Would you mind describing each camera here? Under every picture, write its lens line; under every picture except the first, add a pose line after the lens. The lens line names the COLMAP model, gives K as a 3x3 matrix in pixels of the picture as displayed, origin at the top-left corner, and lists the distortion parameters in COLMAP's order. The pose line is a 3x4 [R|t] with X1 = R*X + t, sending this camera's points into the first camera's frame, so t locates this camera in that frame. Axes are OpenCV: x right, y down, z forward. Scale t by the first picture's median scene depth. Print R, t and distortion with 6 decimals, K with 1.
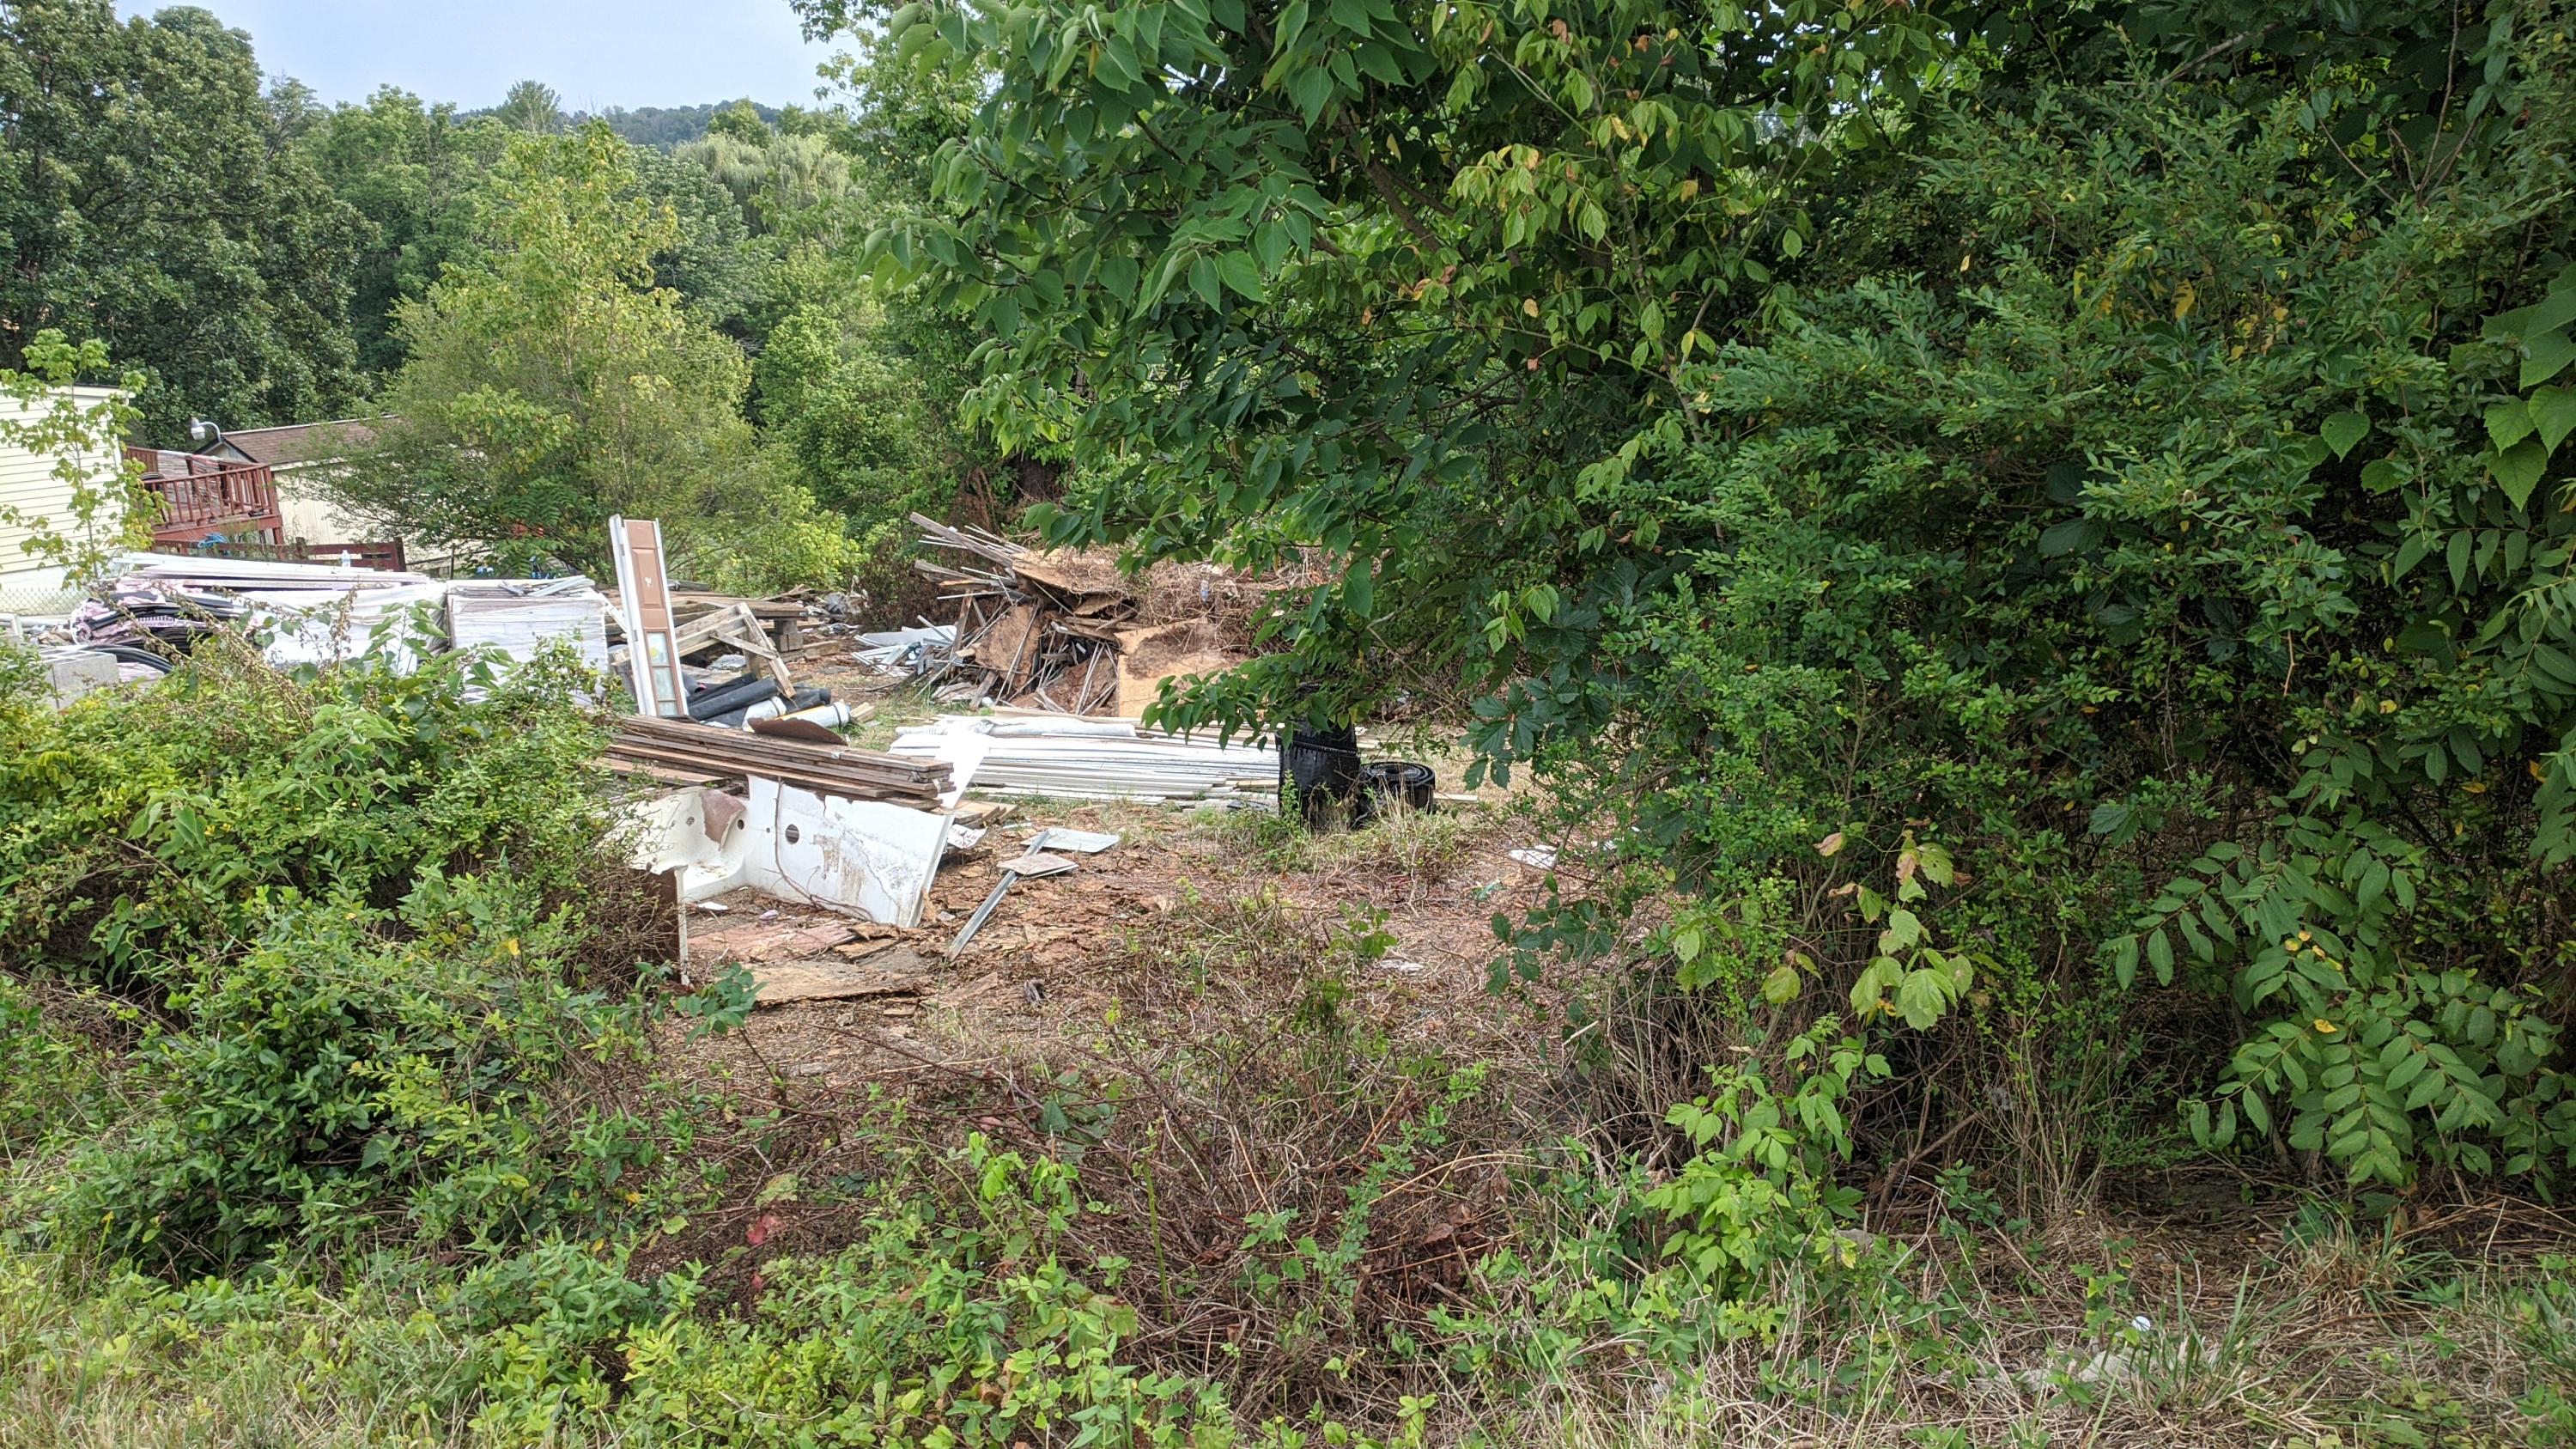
lens RADIAL K [[1955.6, 0, 1303.2], [0, 1955.6, 715.0], [0, 0, 1]] dist [0.006381, 0.010142]
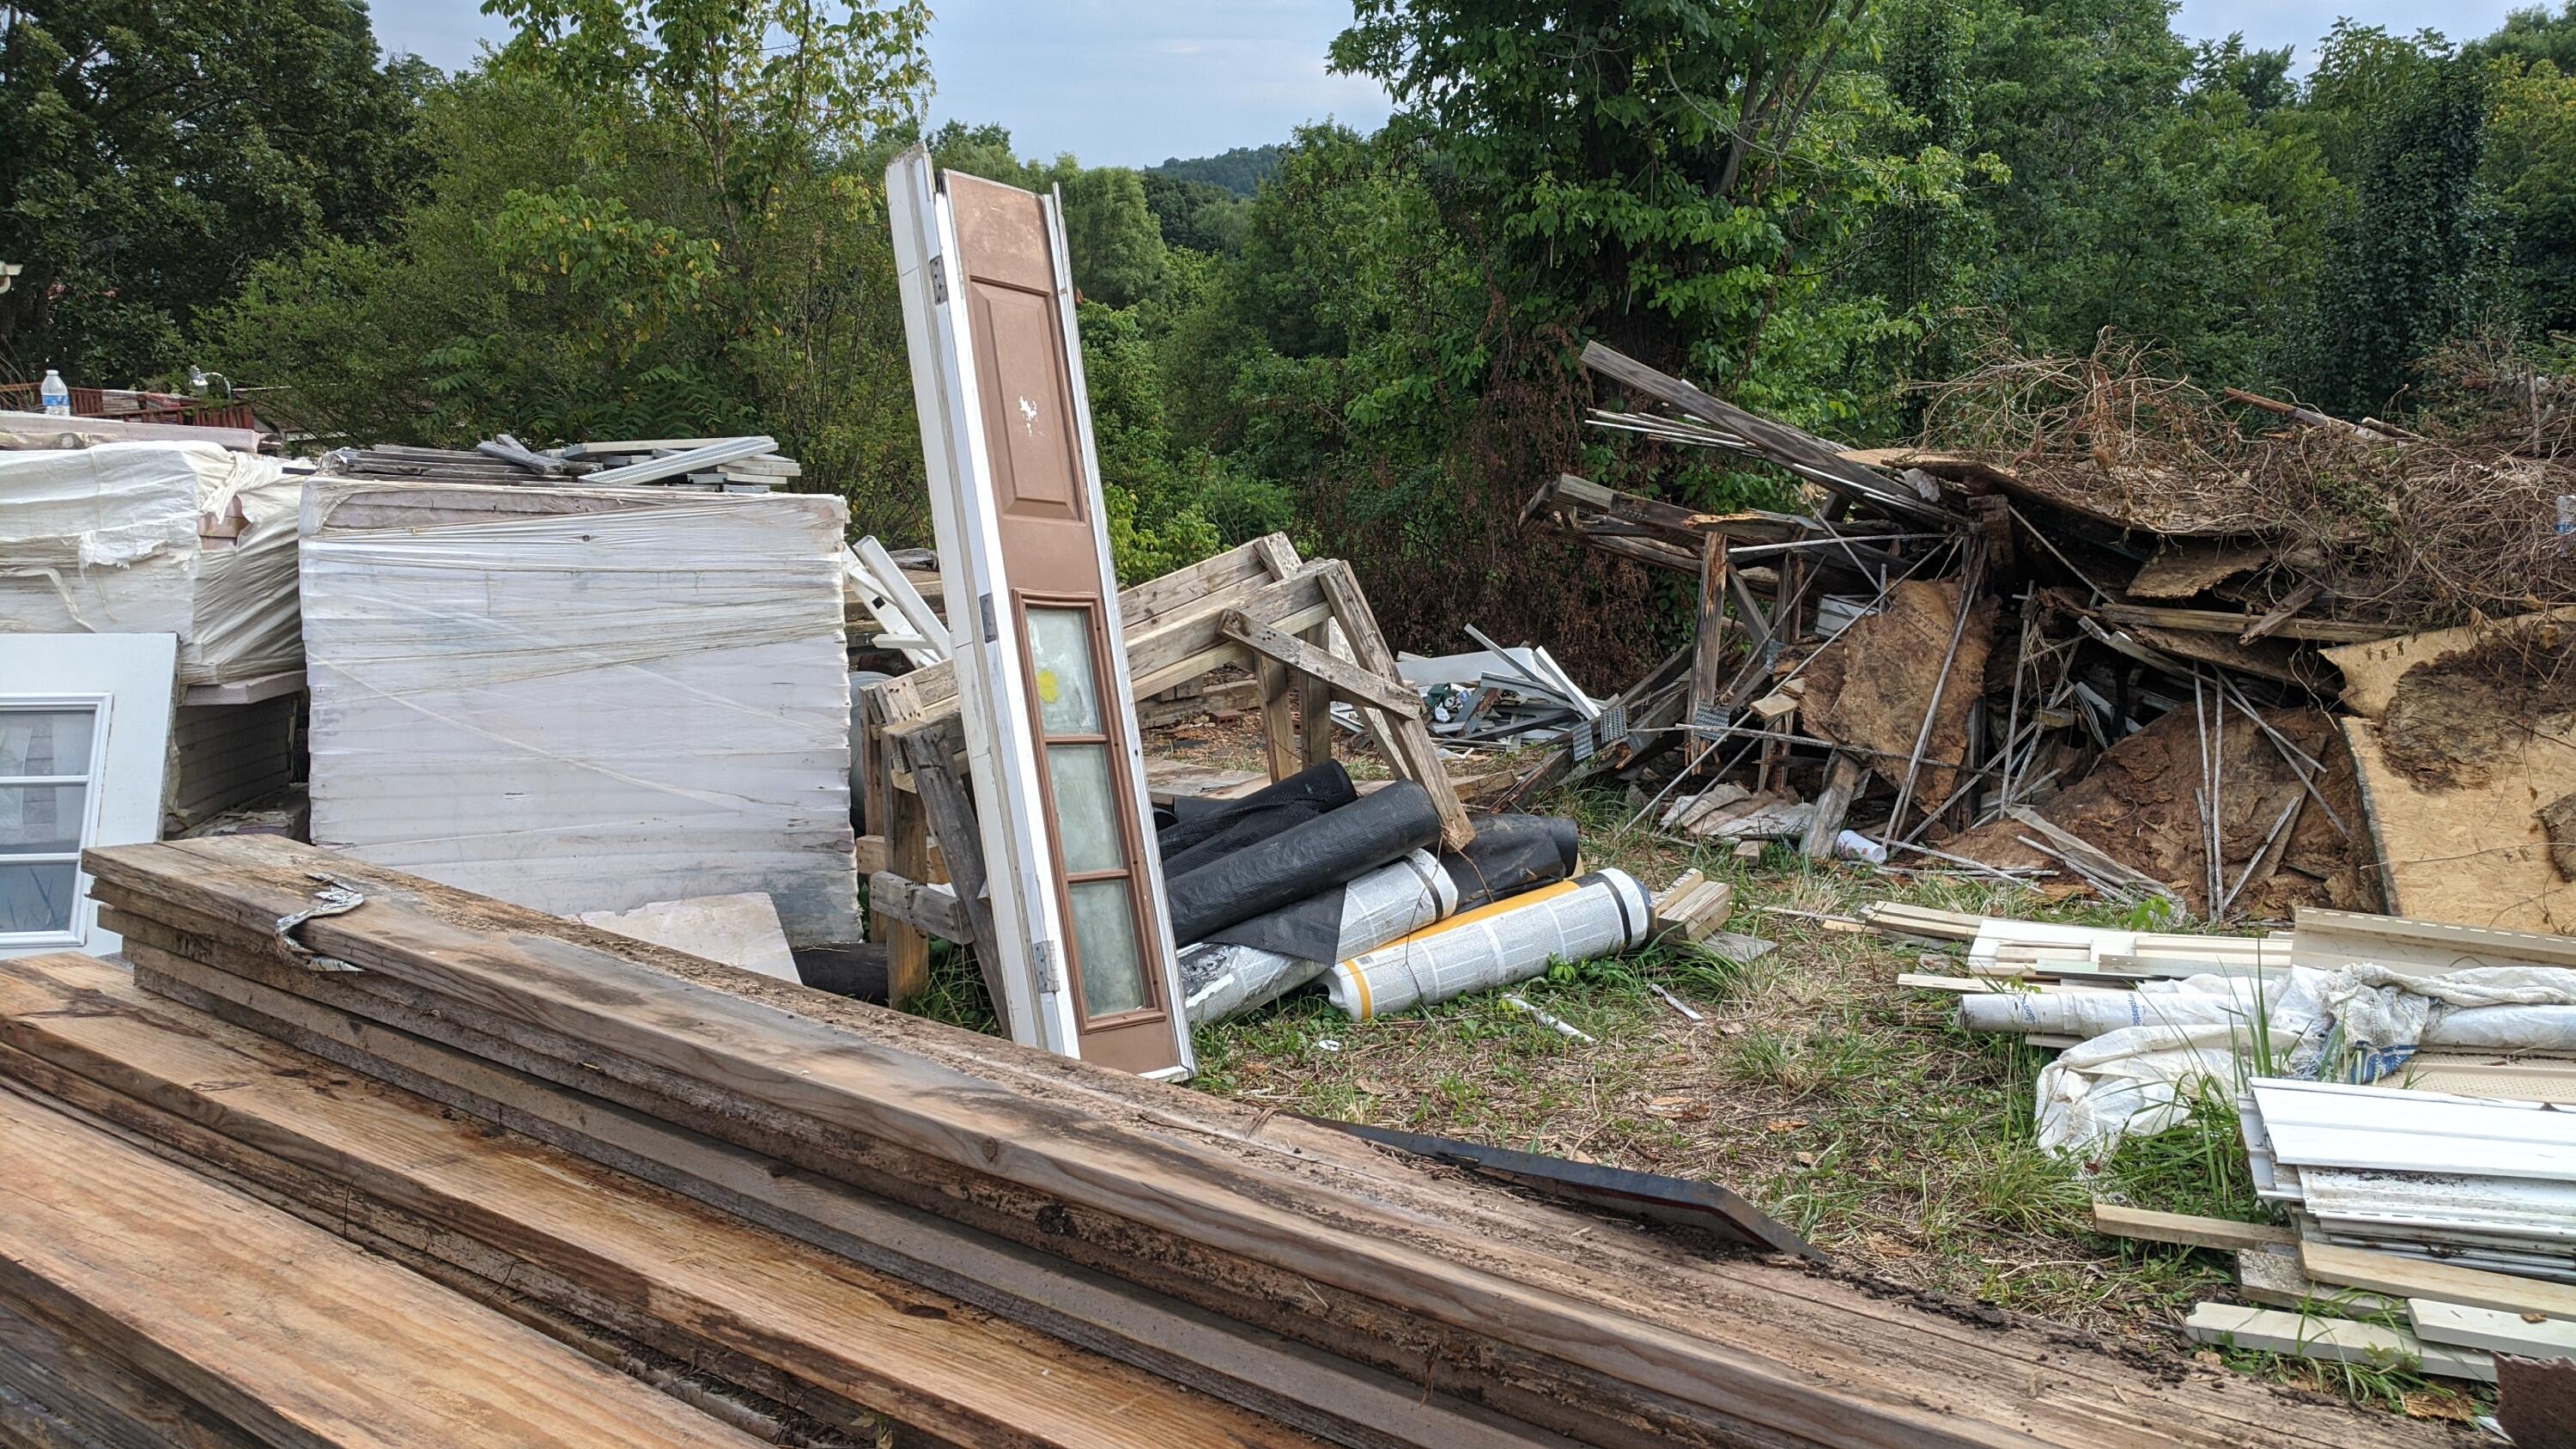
lens RADIAL K [[1955.6, 0, 1299.0], [0, 1955.6, 729.9], [0, 0, 1]] dist [0.006381, 0.010142]
pose [[0.997911, 0.010545, -0.063739, -0.248104], [-0.012038, 0.999661, -0.023085, -0.018485], [0.063474, 0.023804, 0.997700, 0.657092]]
